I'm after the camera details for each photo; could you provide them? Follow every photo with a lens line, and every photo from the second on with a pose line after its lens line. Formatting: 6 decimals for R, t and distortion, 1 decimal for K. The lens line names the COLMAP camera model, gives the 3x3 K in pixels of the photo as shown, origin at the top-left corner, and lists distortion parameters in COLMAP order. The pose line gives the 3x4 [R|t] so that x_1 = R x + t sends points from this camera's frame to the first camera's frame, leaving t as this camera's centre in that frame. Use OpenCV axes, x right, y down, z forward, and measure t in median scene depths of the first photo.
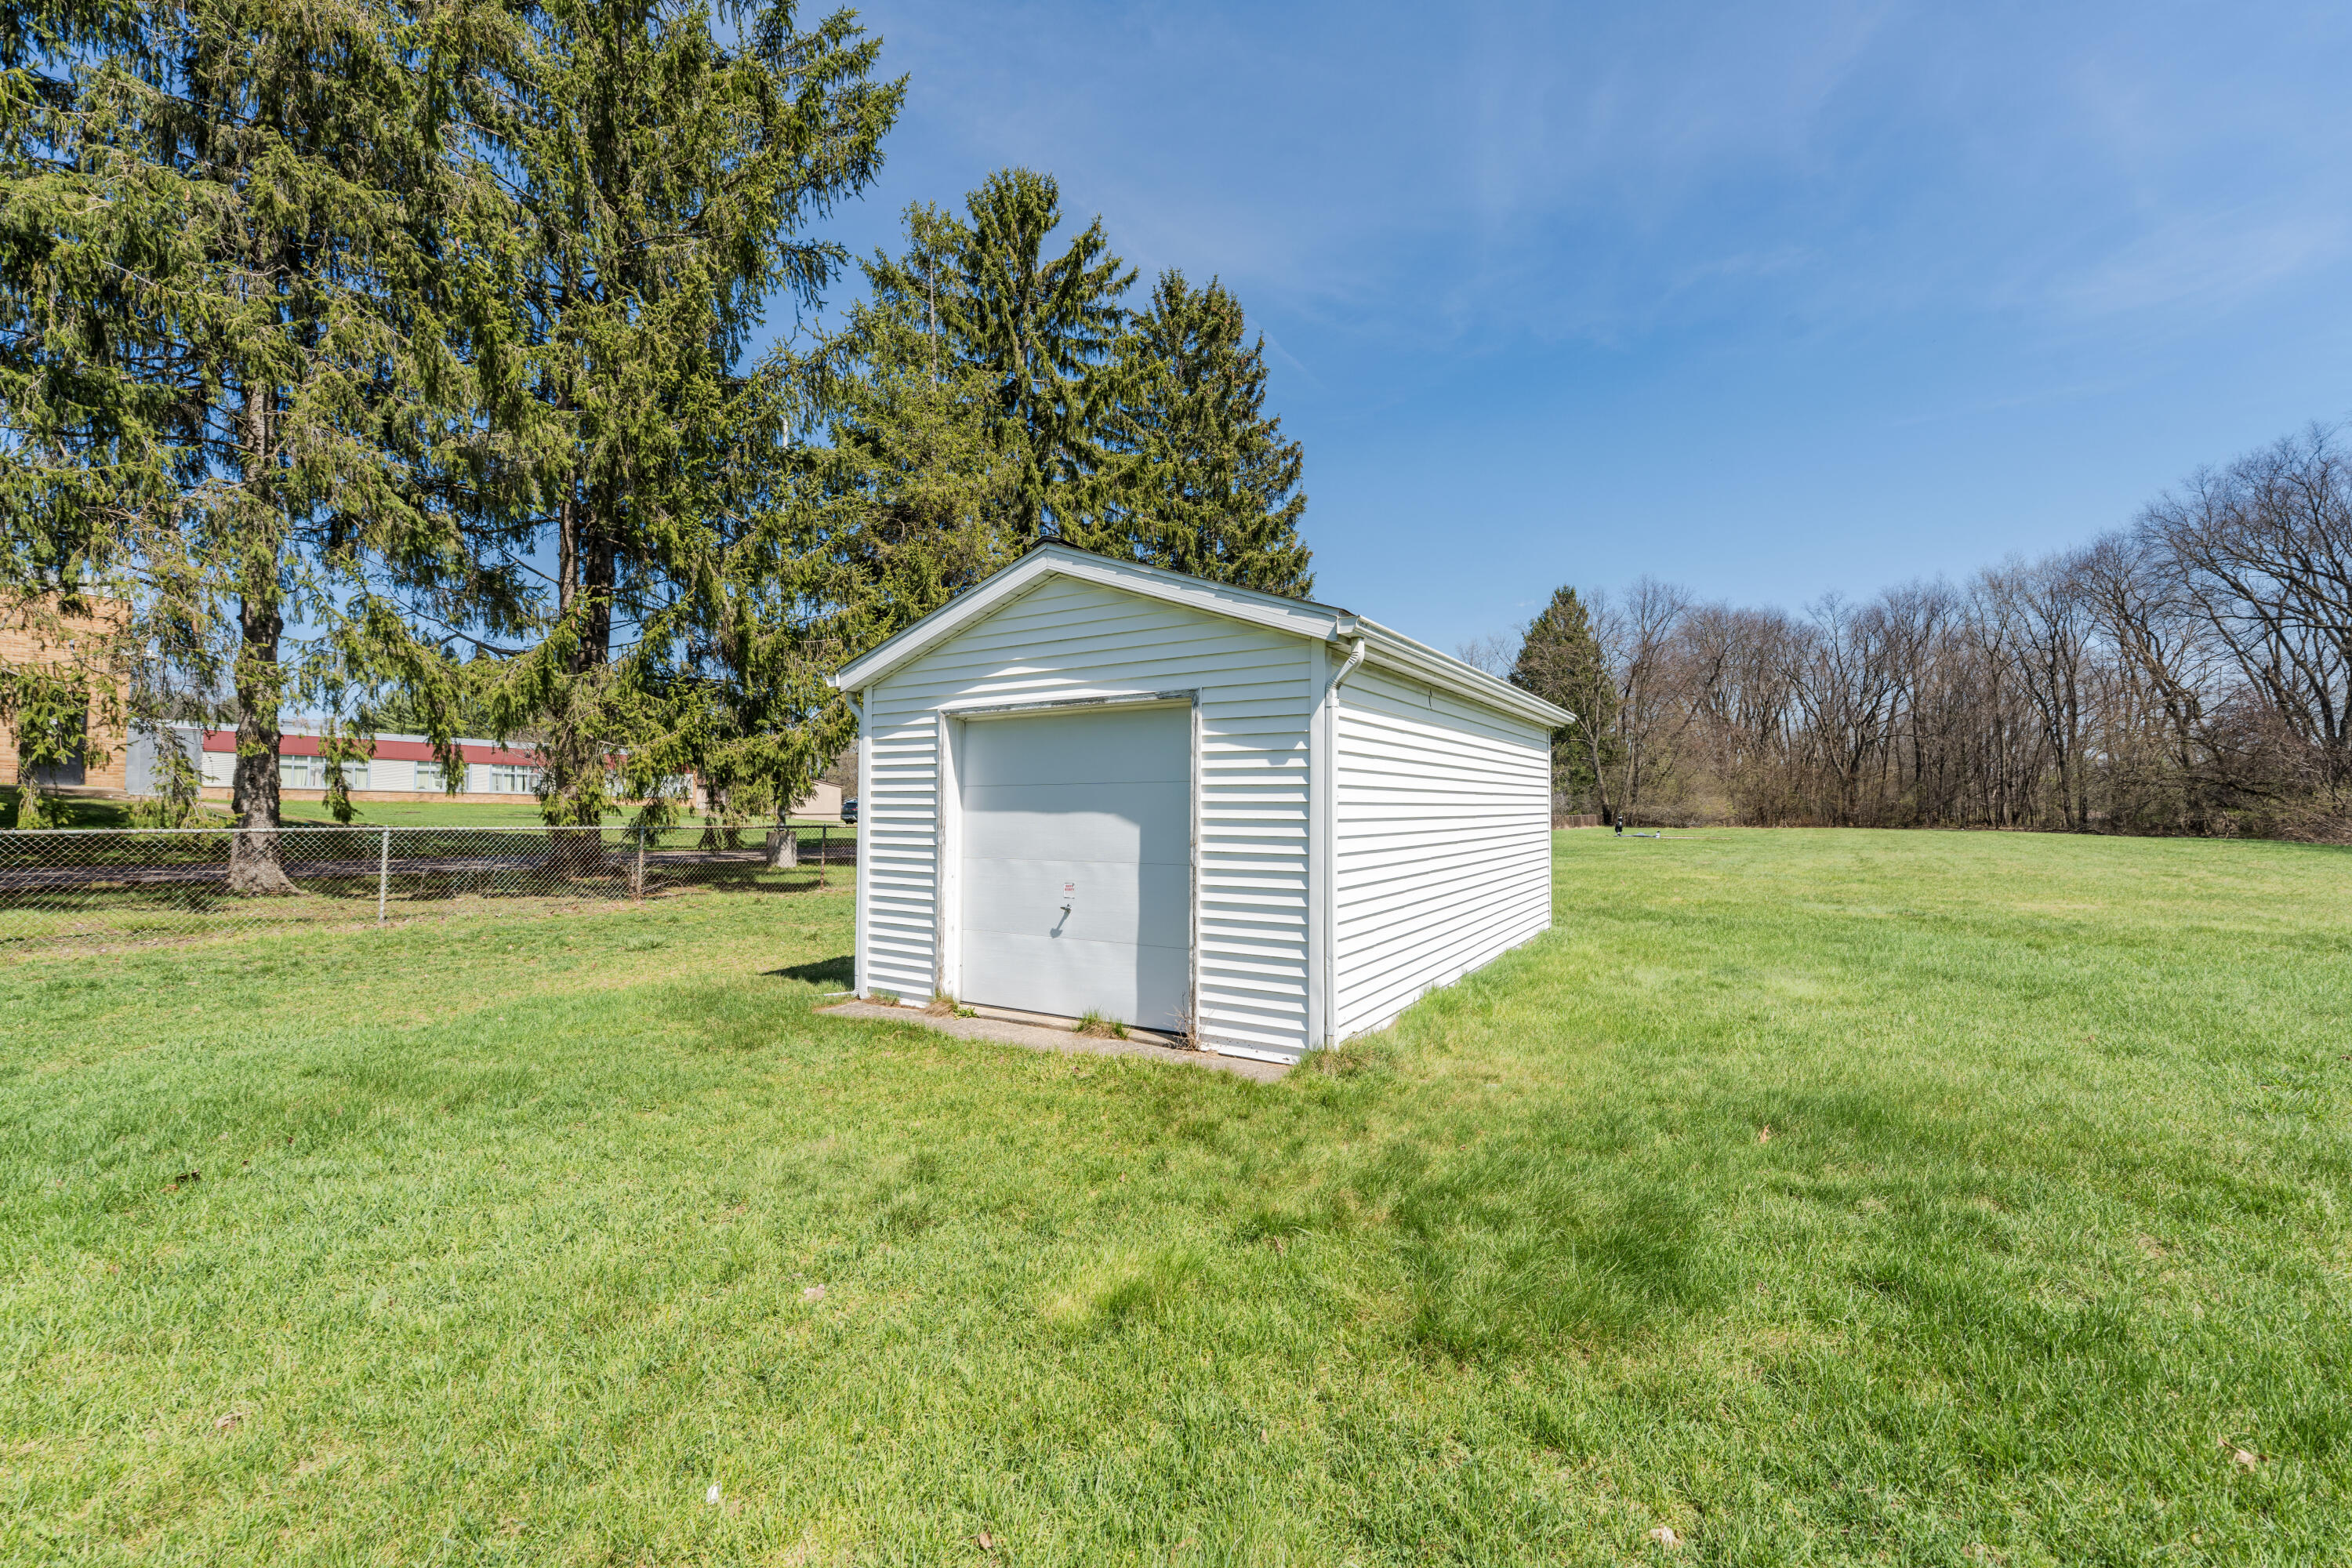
lens RADIAL K [[949.2, 0, 1166.2], [0, 949.2, 780.1], [0, 0, 1]] dist [-0.001346, -0.000177]
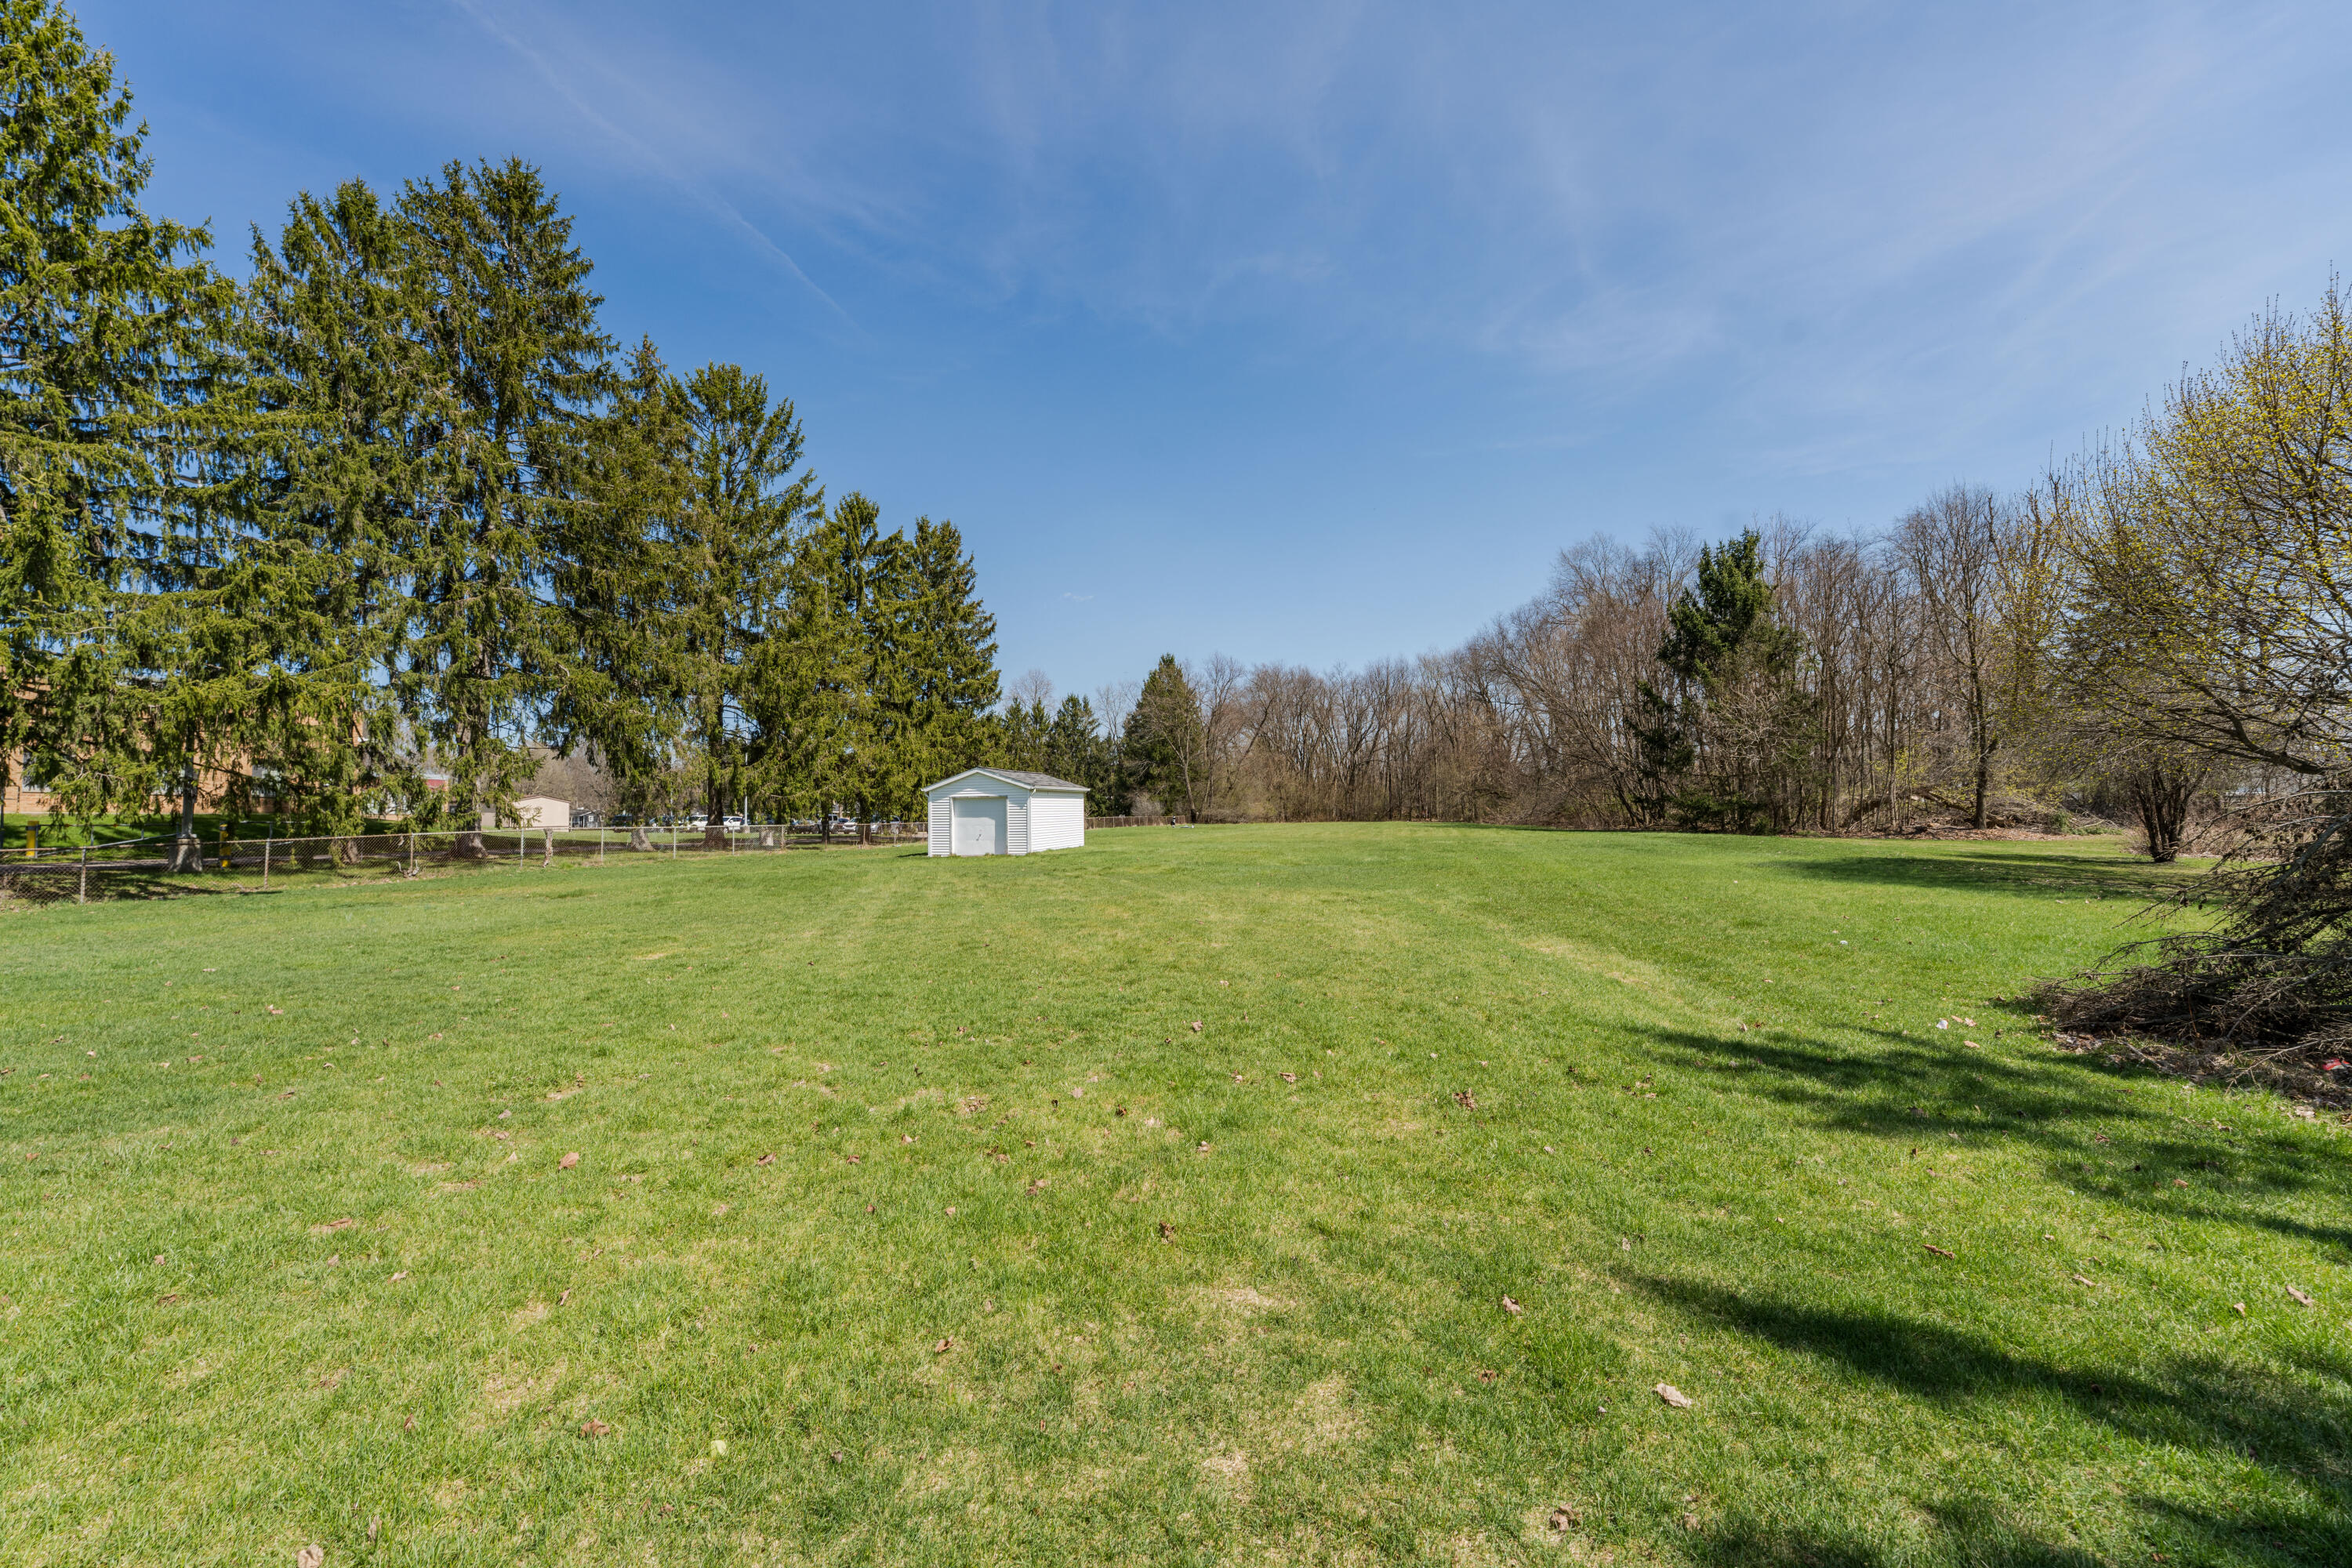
lens RADIAL K [[949.2, 0, 1166.2], [0, 949.2, 780.1], [0, 0, 1]] dist [-0.001346, -0.000177]
pose [[0.938174, -0.006872, 0.346095, -0.083097], [0.009241, 0.999944, -0.005197, -0.011809], [-0.346040, 0.008074, 0.938185, -0.374075]]
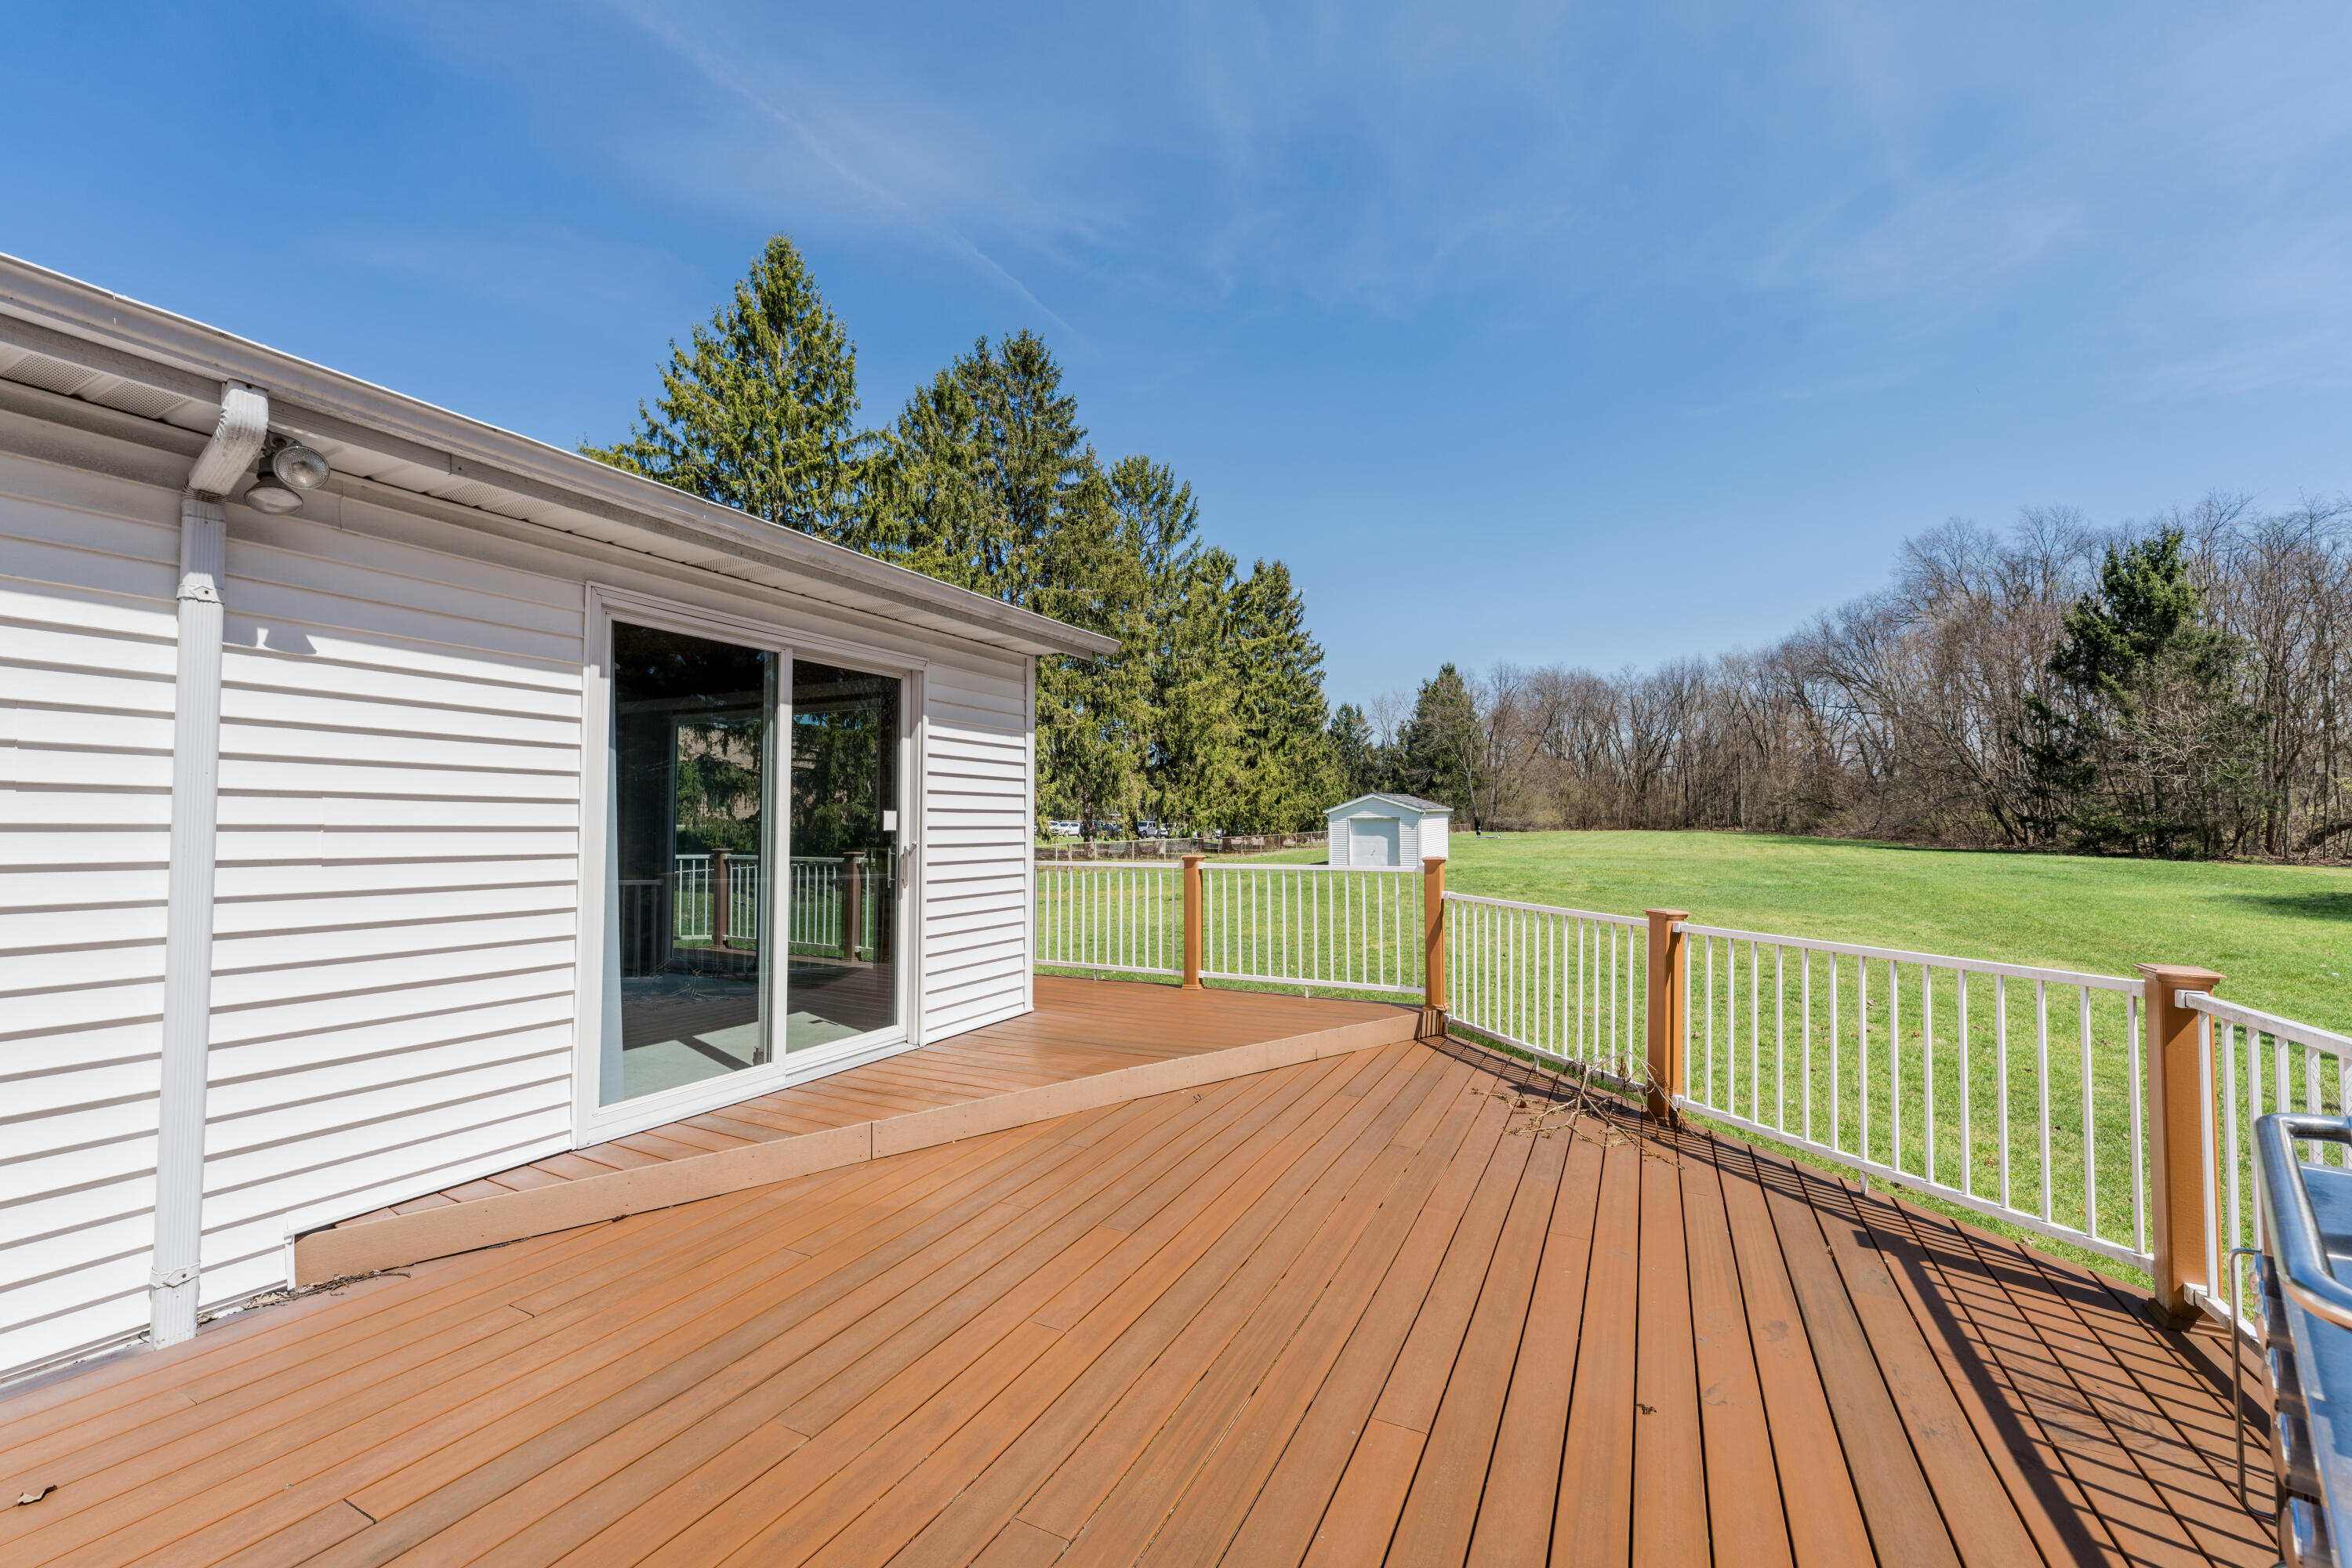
lens RADIAL K [[950.3, 0, 1165.9], [0, 950.3, 780.1], [0, 0, 1]] dist [0.001005, 0.000492]
pose [[0.994072, -0.007860, 0.108439, -0.183940], [0.008737, 0.999933, -0.007612, -0.025249], [-0.108372, 0.008514, 0.994074, -0.434735]]
